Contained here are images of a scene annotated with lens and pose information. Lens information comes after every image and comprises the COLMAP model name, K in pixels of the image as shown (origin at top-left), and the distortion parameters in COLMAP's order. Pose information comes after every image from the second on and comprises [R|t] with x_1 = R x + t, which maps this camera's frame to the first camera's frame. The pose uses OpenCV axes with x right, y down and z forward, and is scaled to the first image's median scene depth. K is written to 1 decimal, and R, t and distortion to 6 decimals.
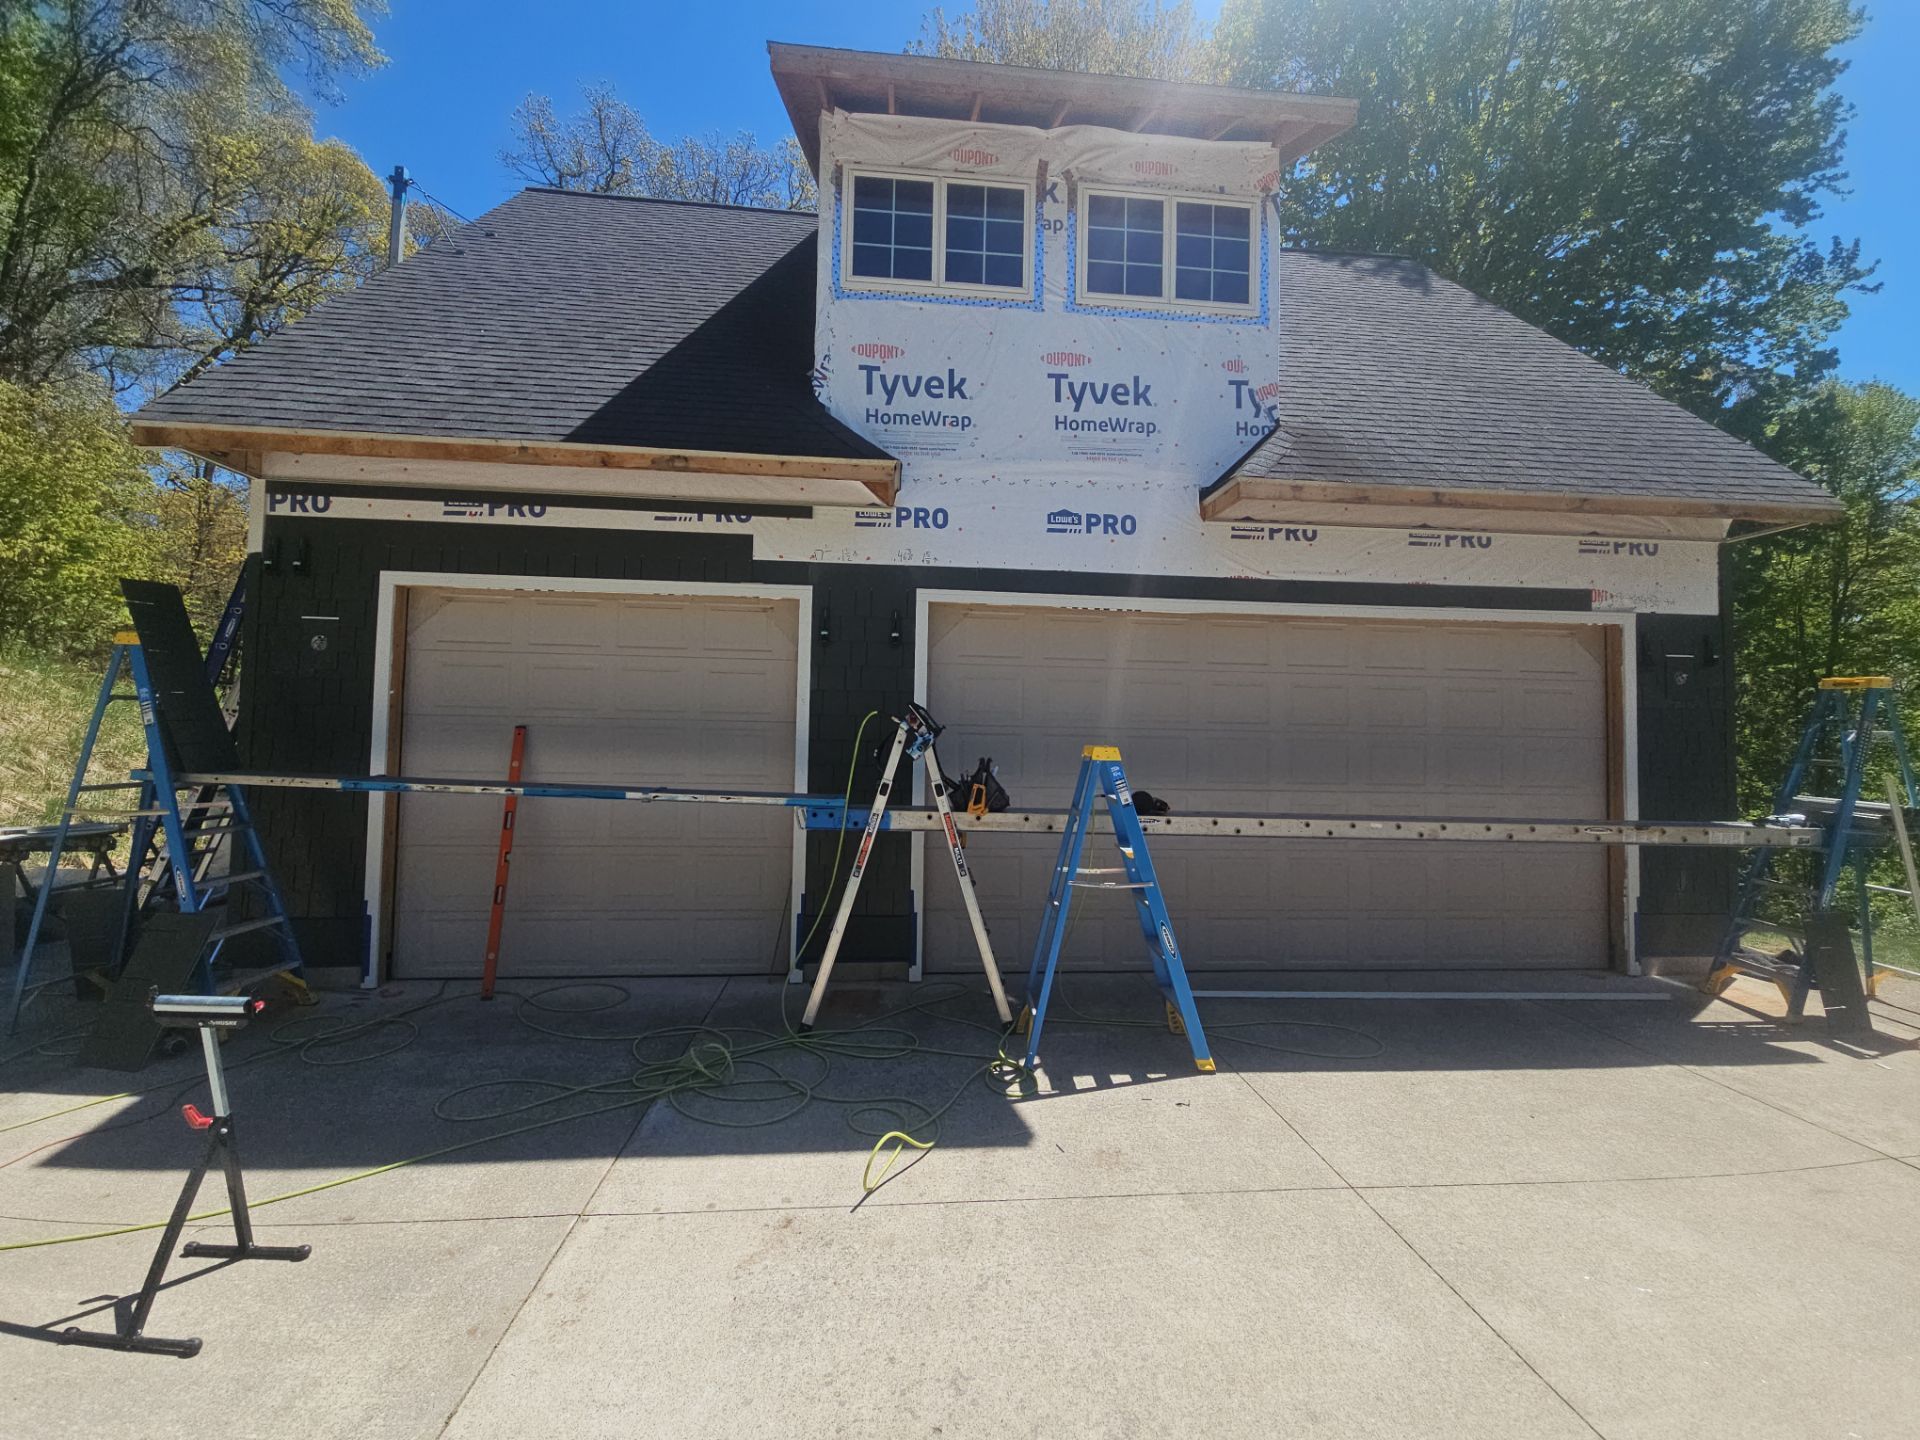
lens RADIAL K [[766.6, 0, 960.0], [0, 766.6, 720.0], [0, 0, 1]] dist [0.003926, 0.000063]
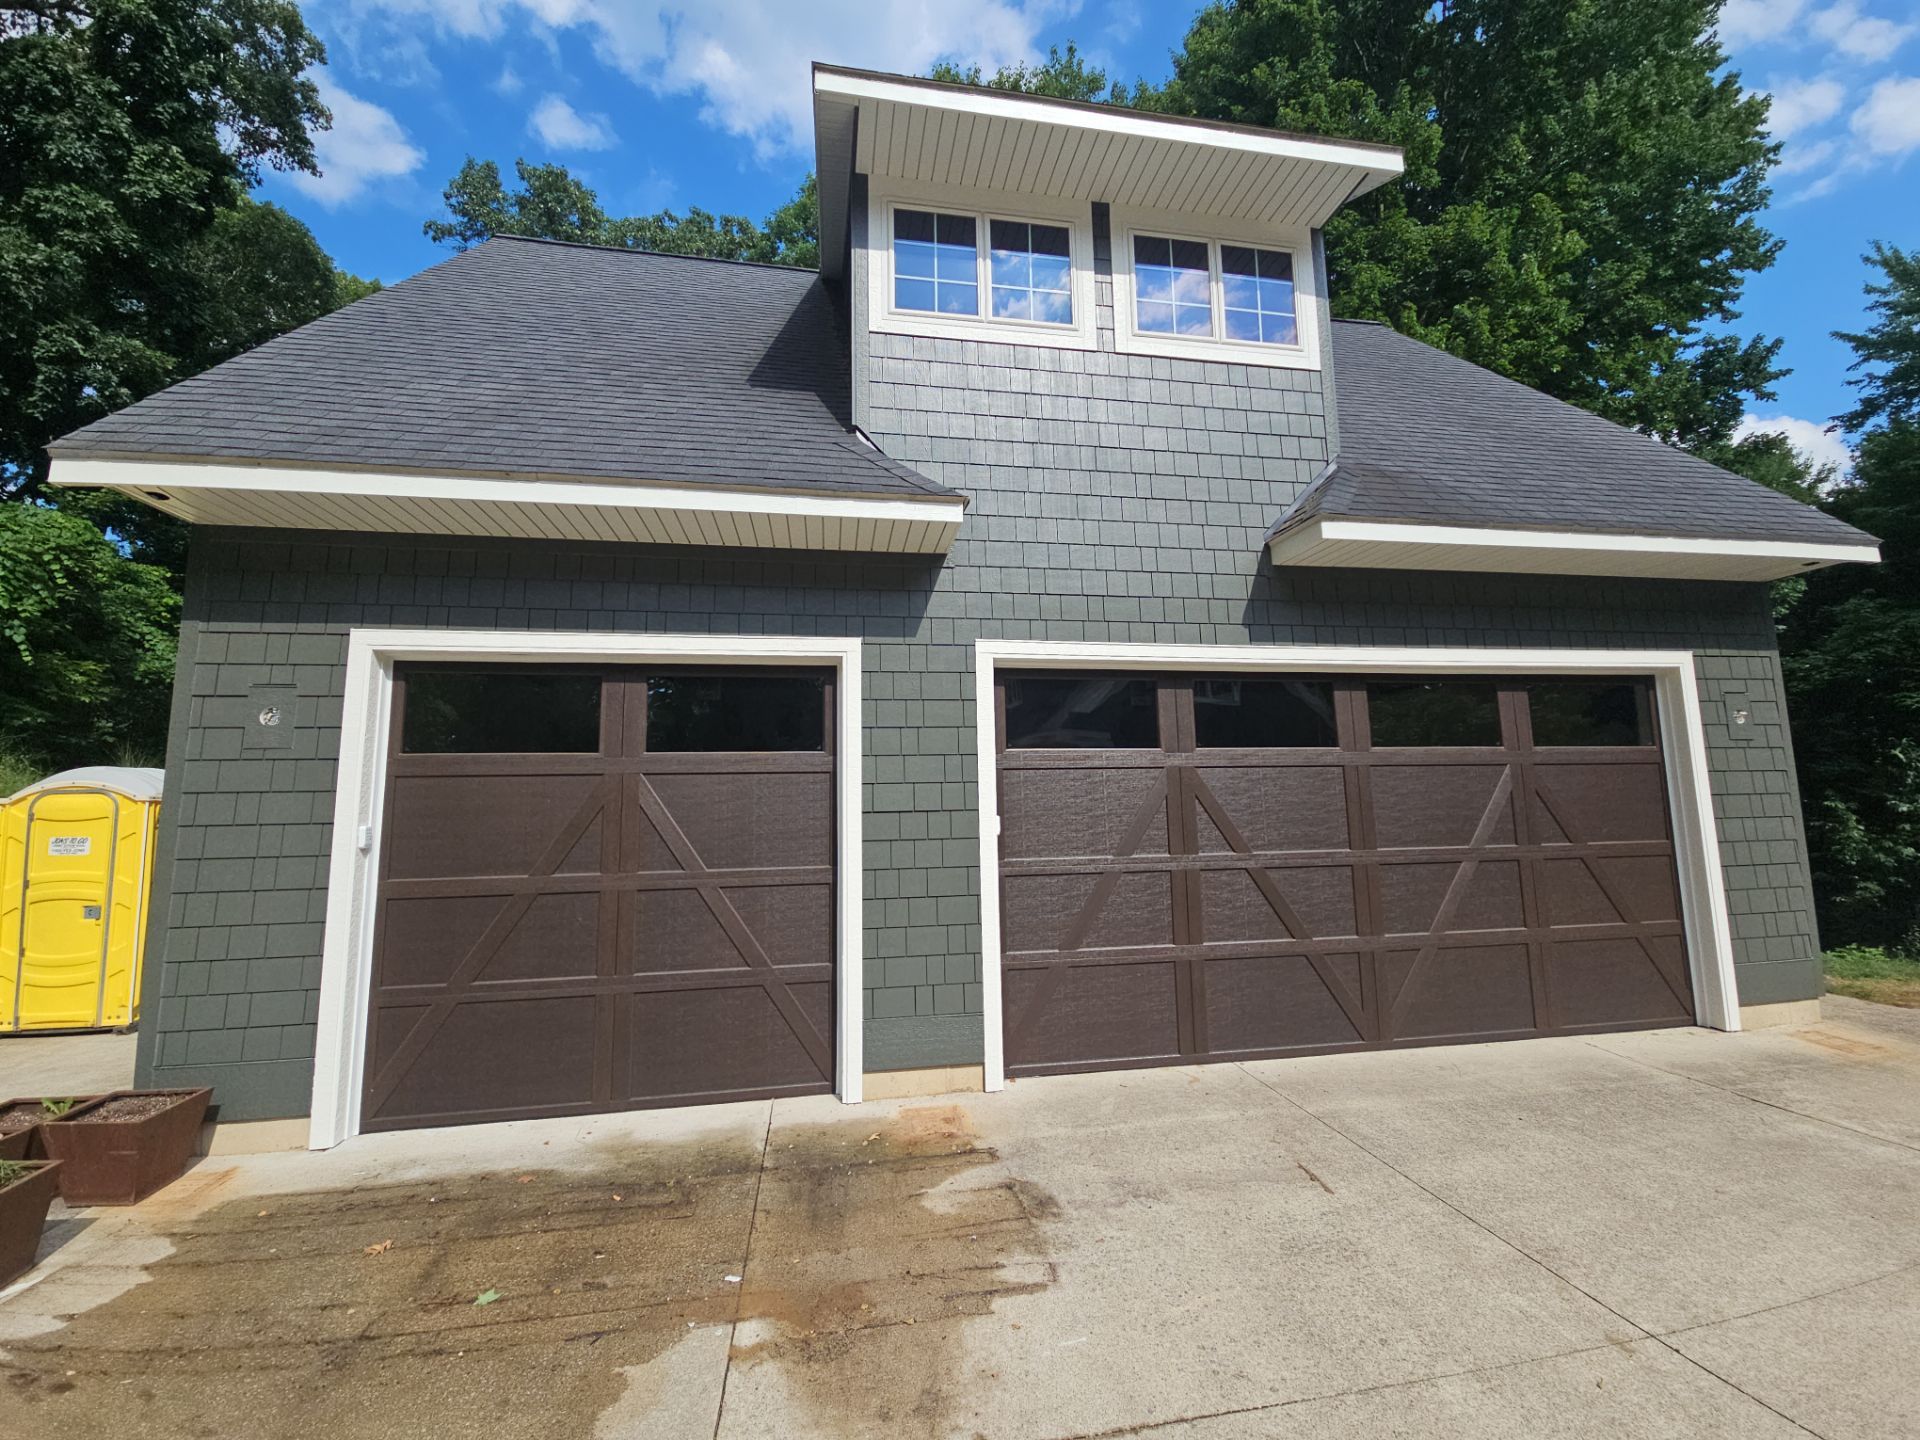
lens RADIAL K [[766.6, 0, 960.0], [0, 766.6, 720.0], [0, 0, 1]] dist [0.003926, 0.000063]
pose [[0.996072, -0.026971, 0.084337, -0.162756], [0.033938, 0.996030, -0.082297, -0.001472], [-0.081783, 0.084836, 0.993033, 0.116138]]
